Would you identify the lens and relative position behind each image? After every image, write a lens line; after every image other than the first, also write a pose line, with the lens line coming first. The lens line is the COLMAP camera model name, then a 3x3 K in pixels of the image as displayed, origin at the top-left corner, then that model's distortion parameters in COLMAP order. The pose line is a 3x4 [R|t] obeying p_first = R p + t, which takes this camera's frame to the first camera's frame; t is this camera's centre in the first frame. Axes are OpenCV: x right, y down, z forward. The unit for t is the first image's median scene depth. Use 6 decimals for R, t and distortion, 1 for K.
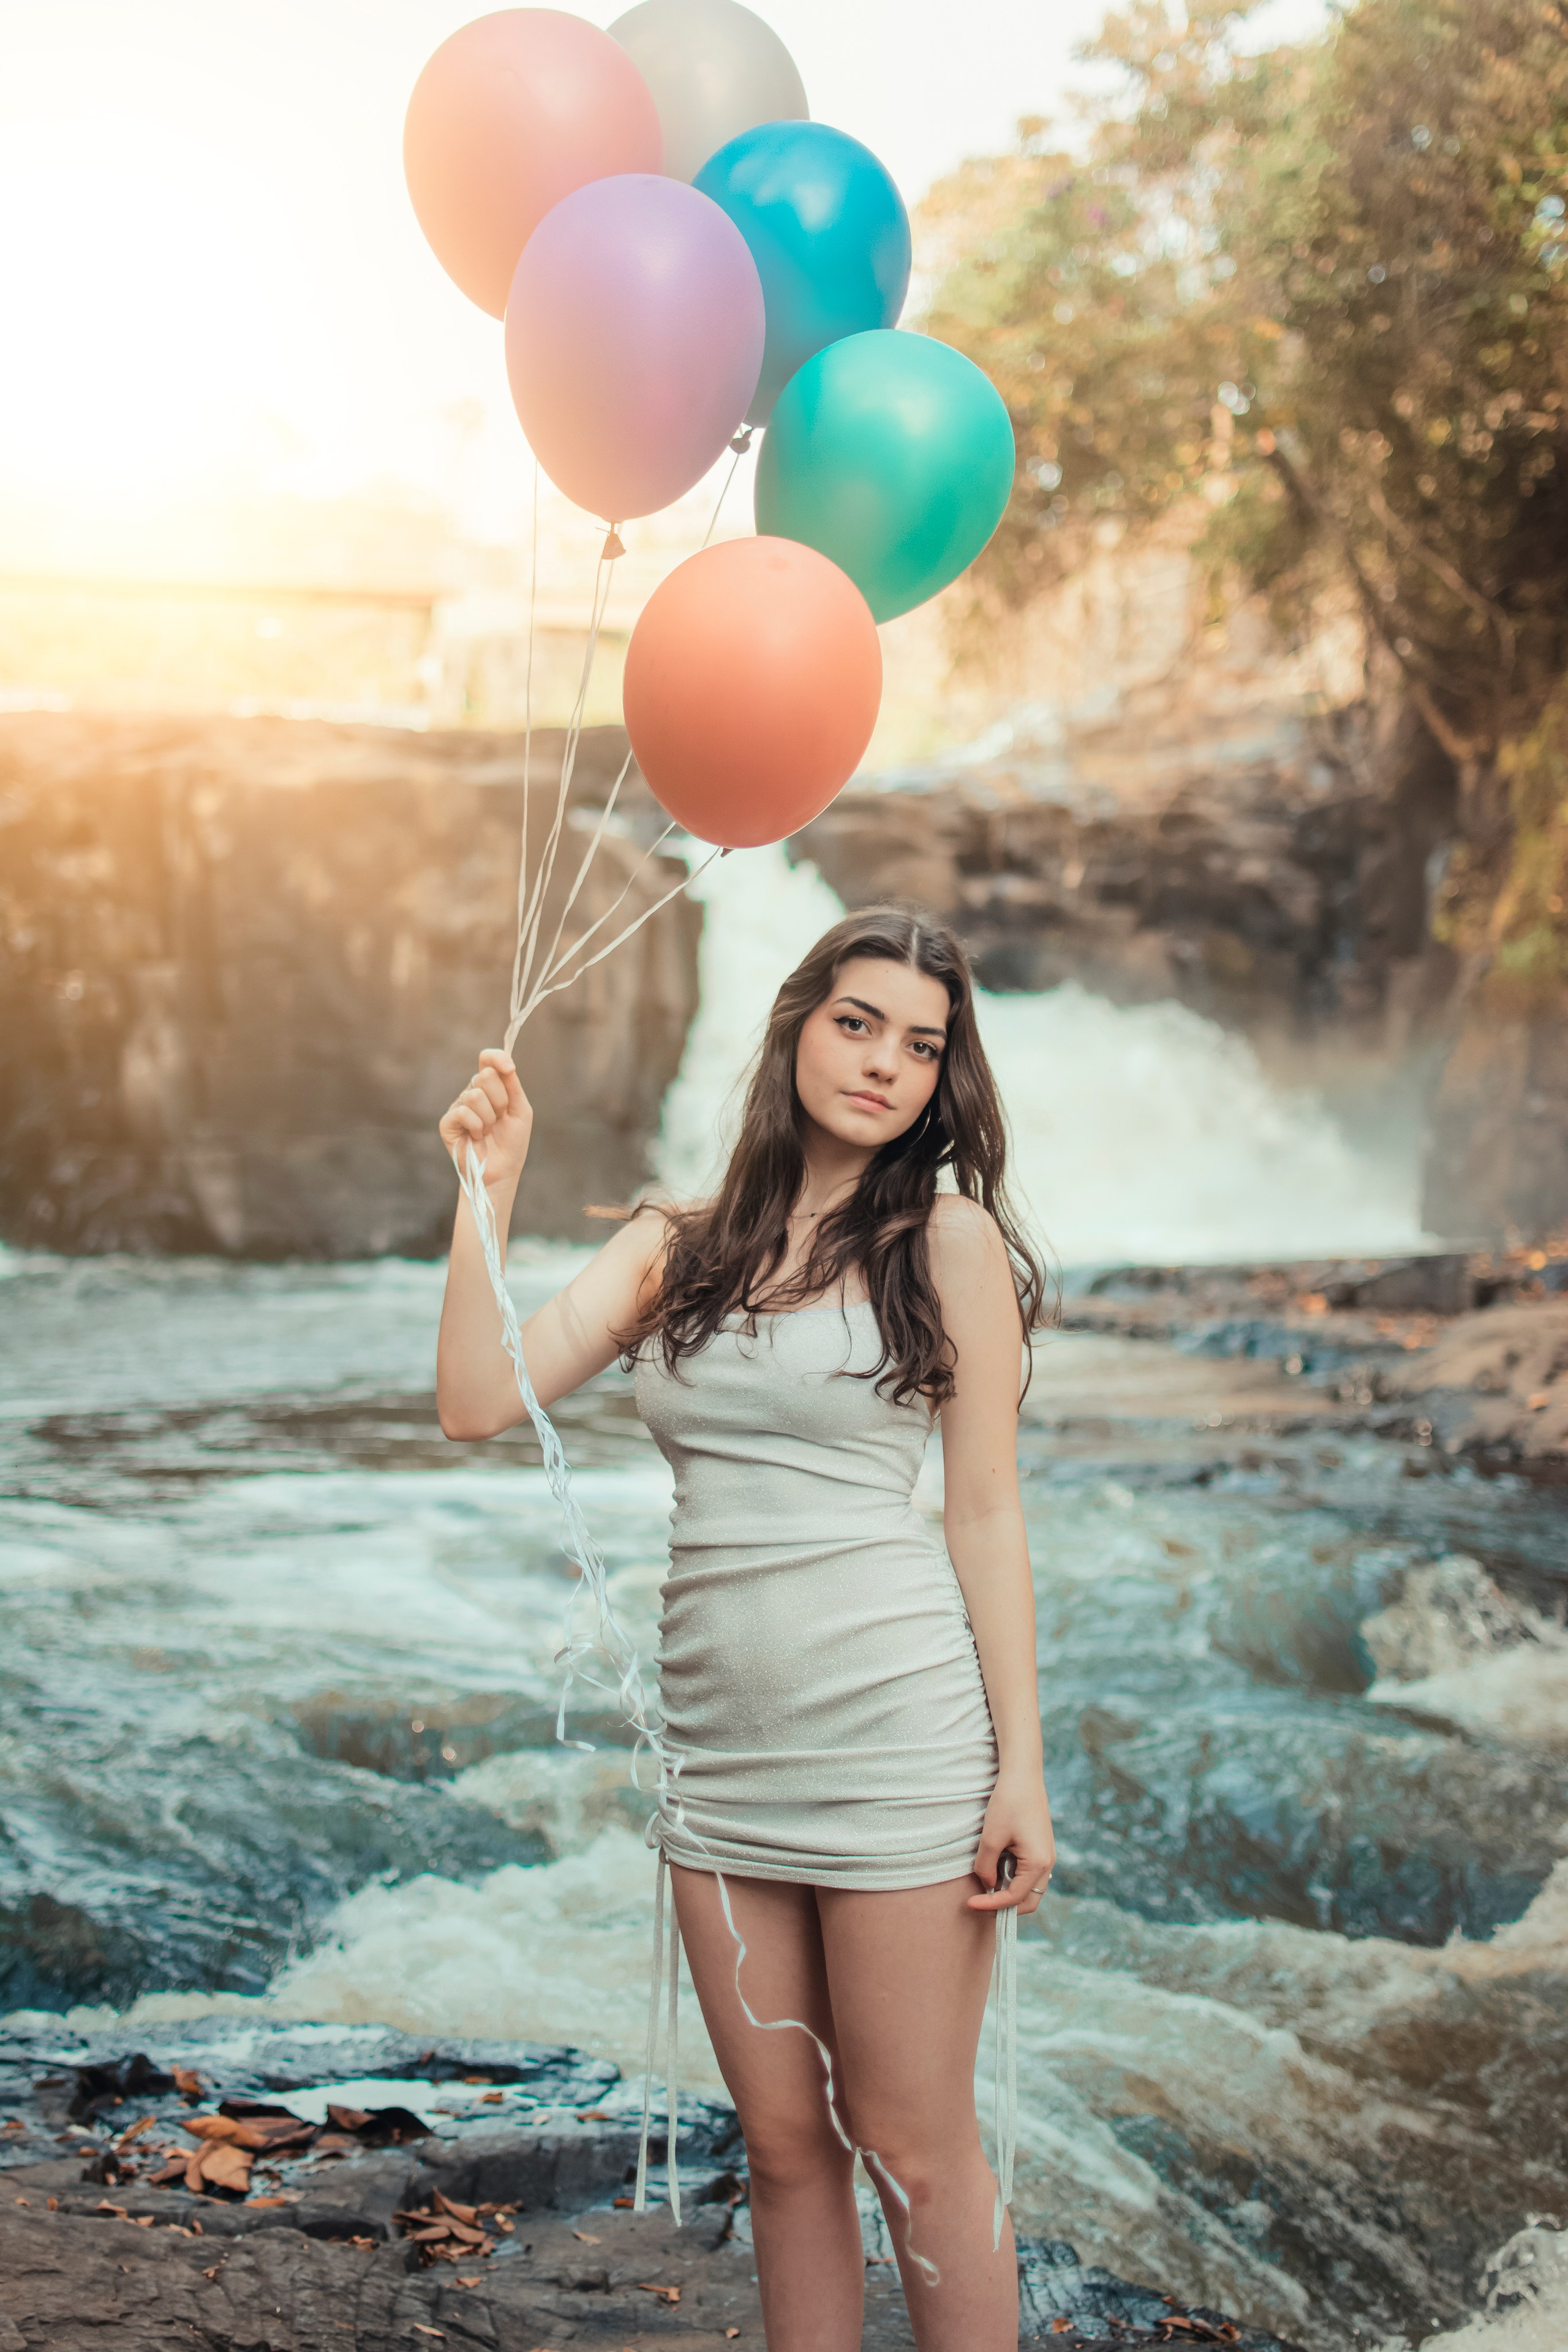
lens RADIAL K [[3374.3, 0, 762.0], [0, 3374.3, 1173.0], [0, 0, 1]] dist [-0.018718, 0.000000]
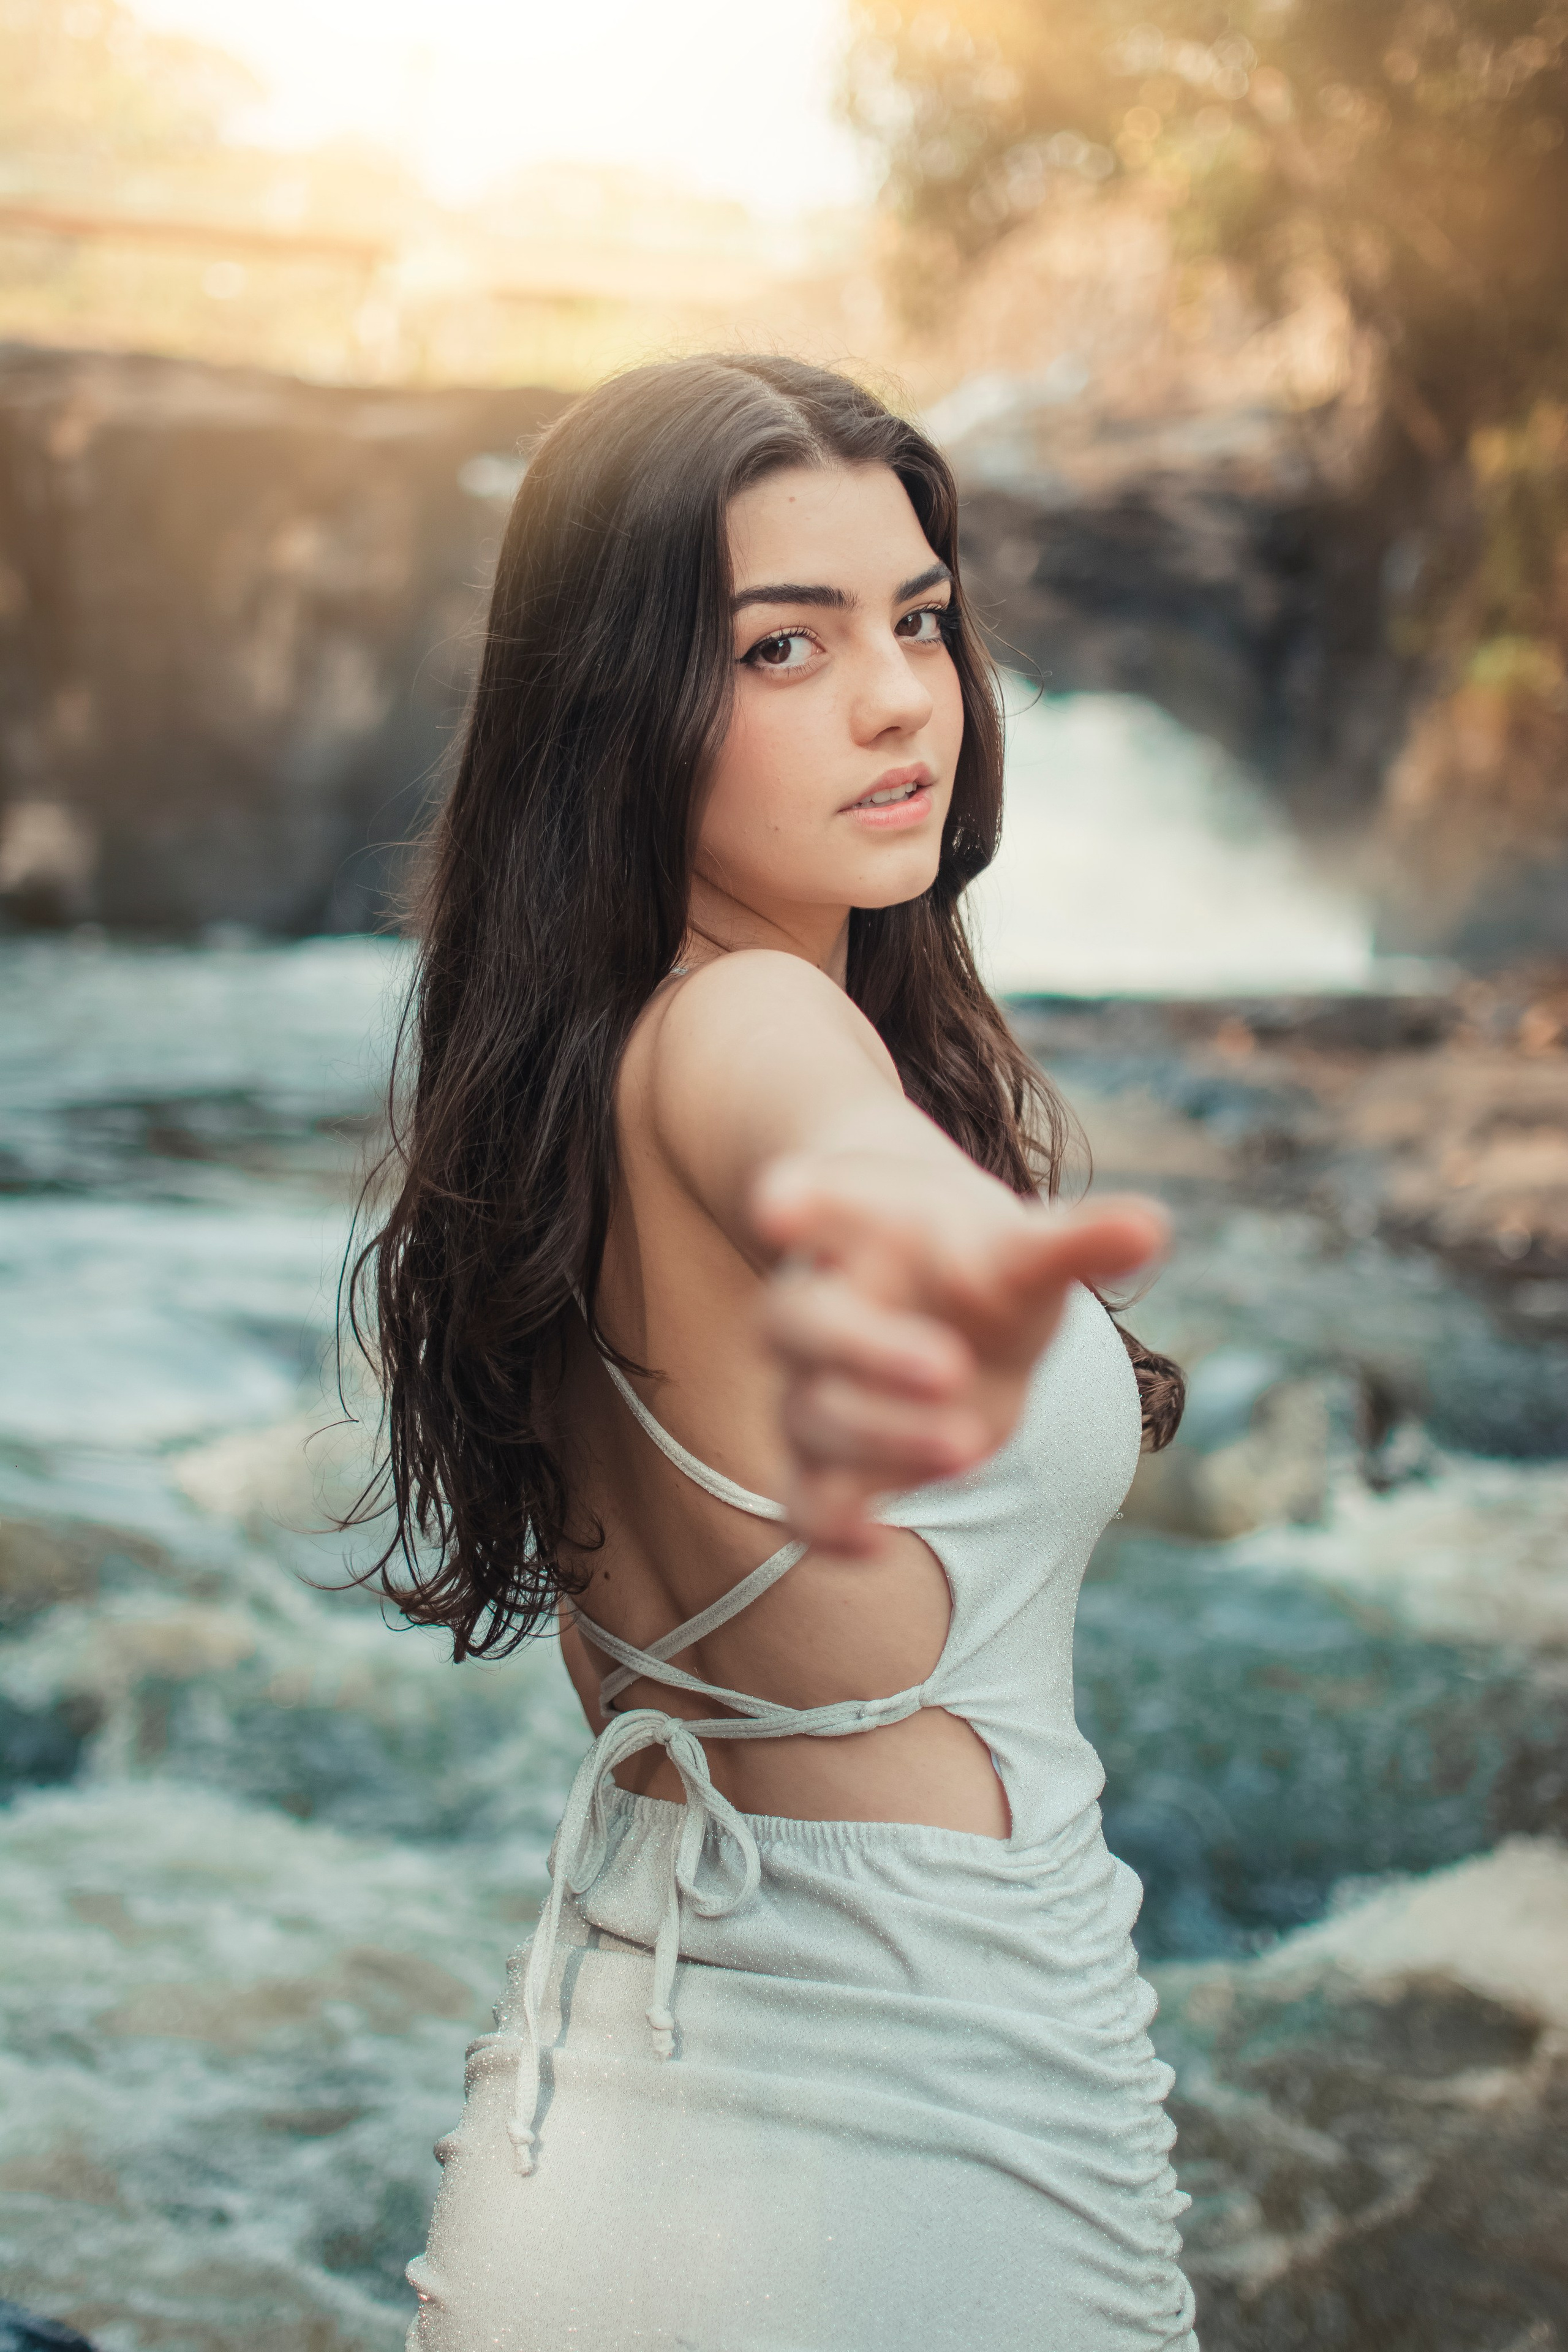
lens RADIAL K [[3374.3, 0, 765.7], [0, 3374.3, 1157.4], [0, 0, 1]] dist [-0.018718, 0.000000]
pose [[0.999196, 0.037471, 0.014259, 0.021016], [-0.038556, 0.995588, 0.085550, -0.002333], [-0.010990, -0.086031, 0.996232, 0.077494]]
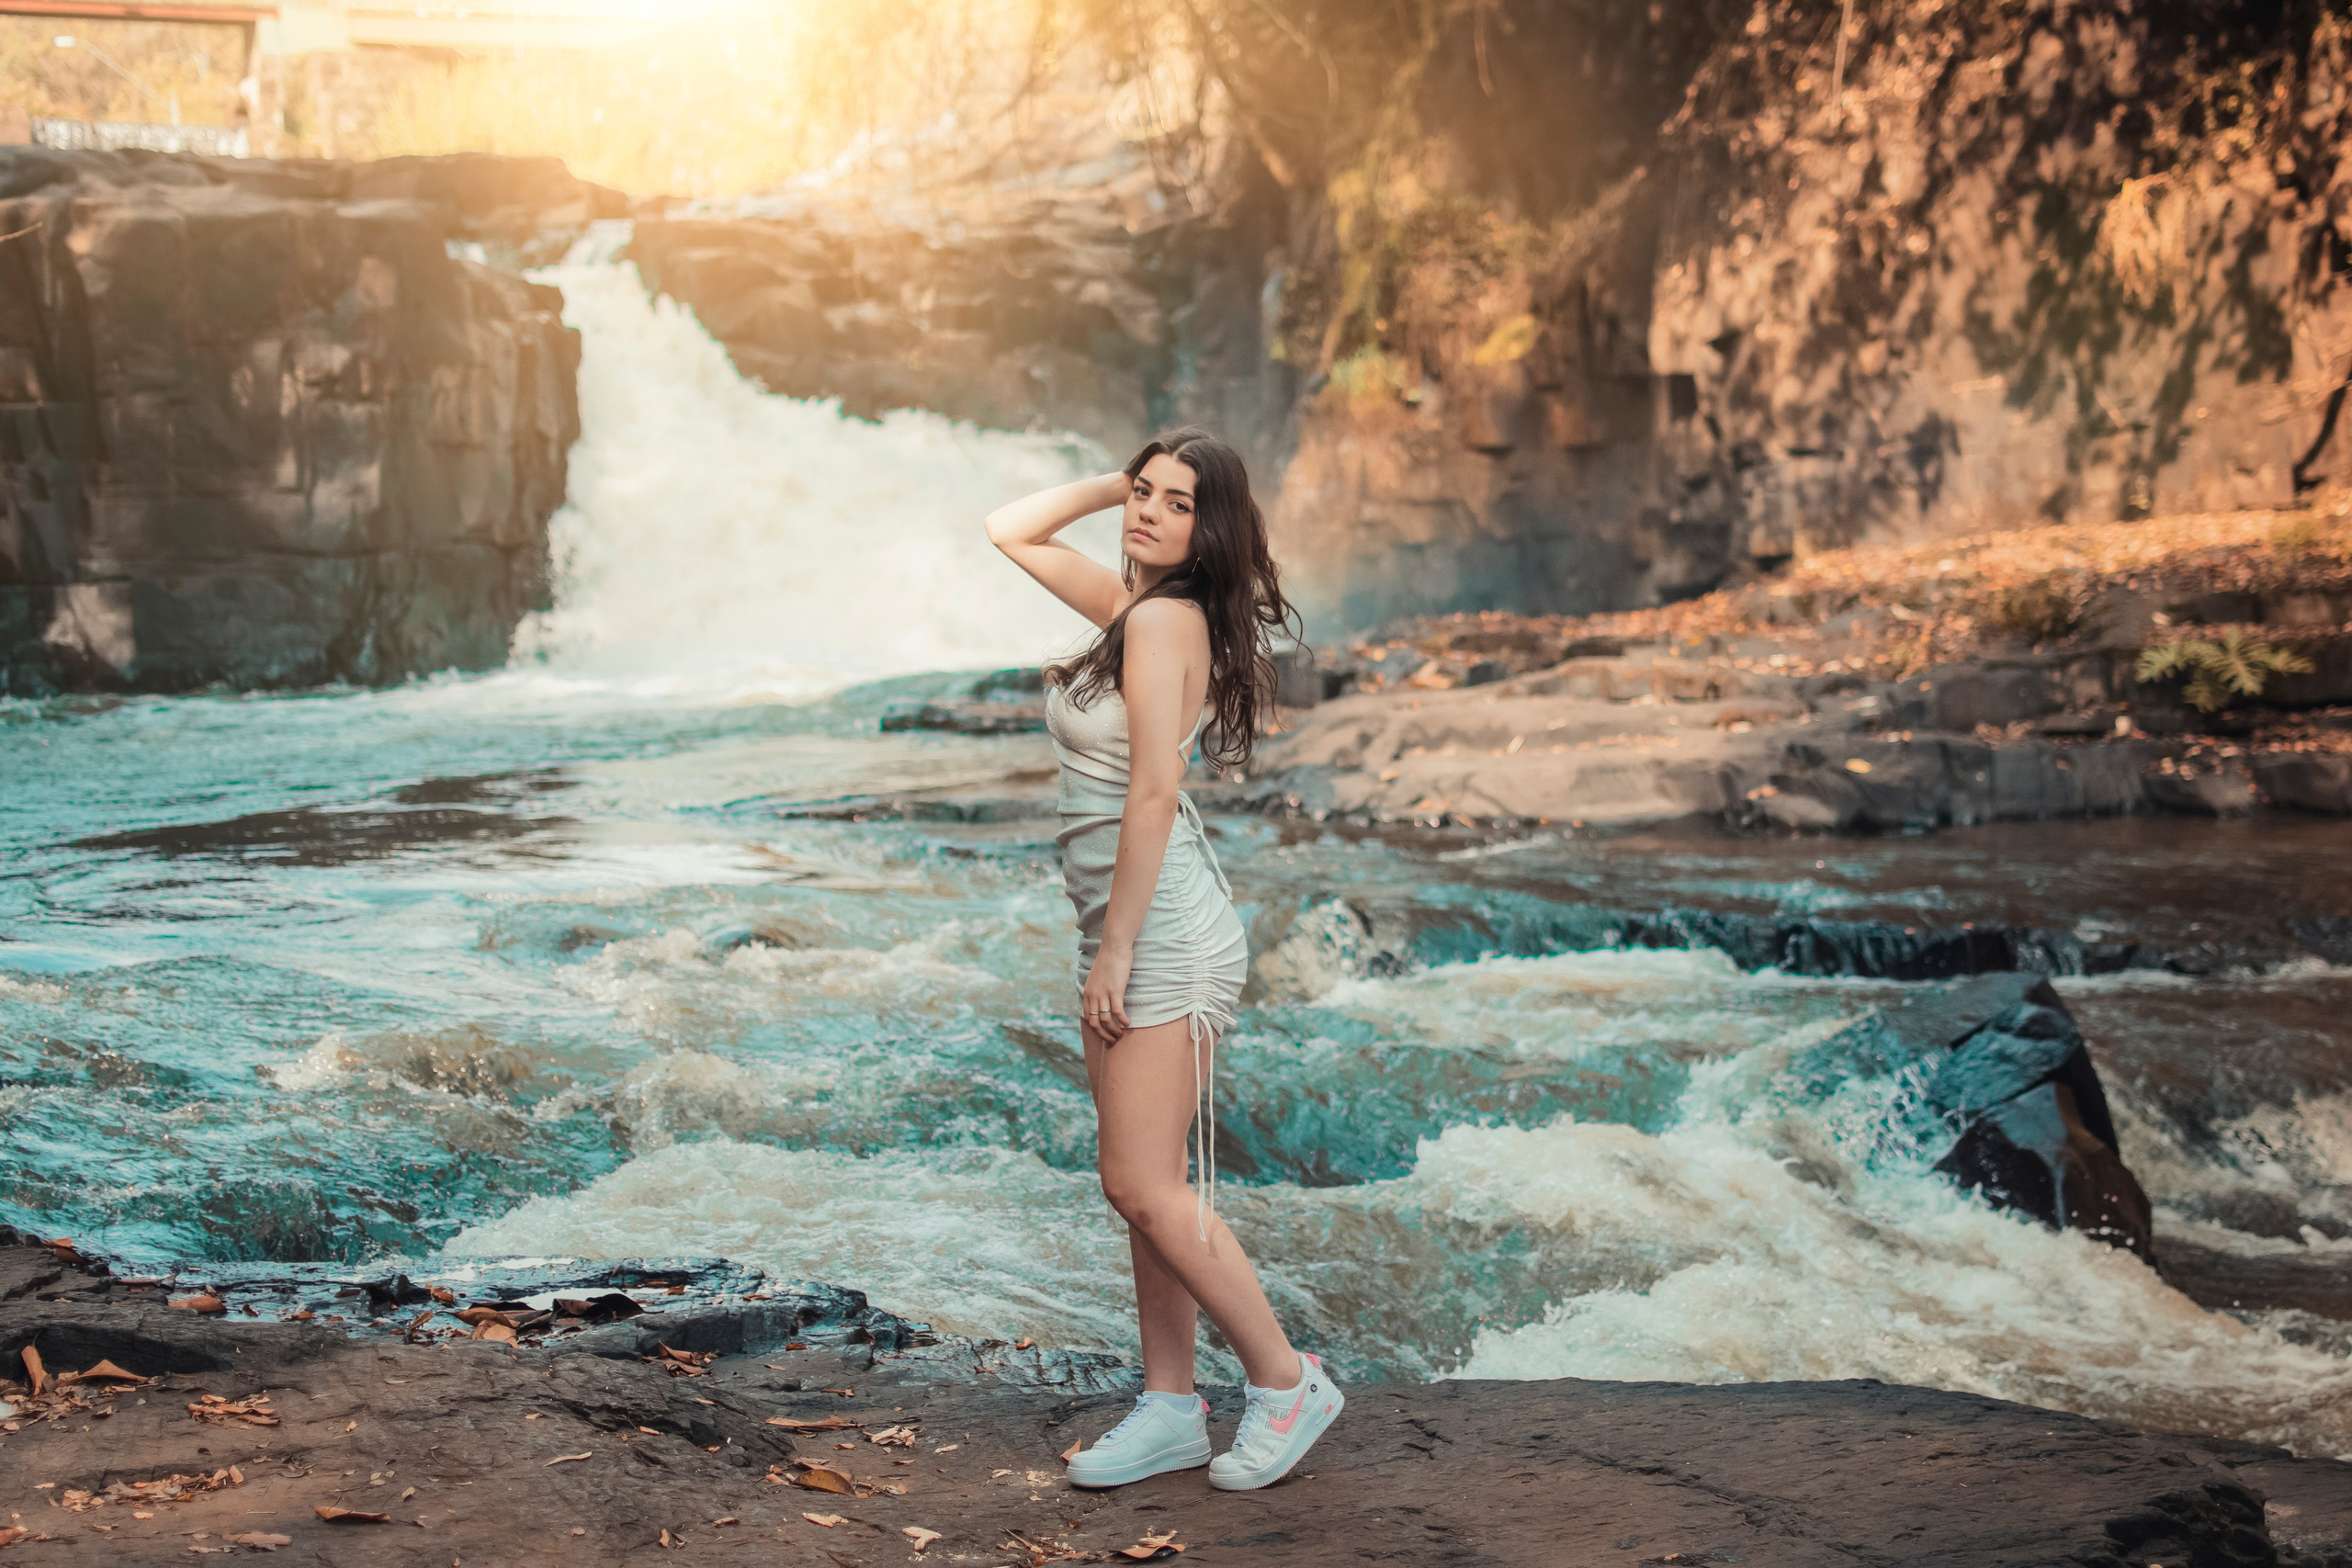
lens RADIAL K [[3374.0, 0, 1199.5], [0, 3374.0, 778.0], [0, 0, 1]] dist [-0.018718, 0.000000]
pose [[0.983692, -0.034394, 0.176541, -0.019980], [0.024321, 0.997967, 0.058905, -0.000420], [-0.178208, -0.053651, 0.982529, -0.064877]]
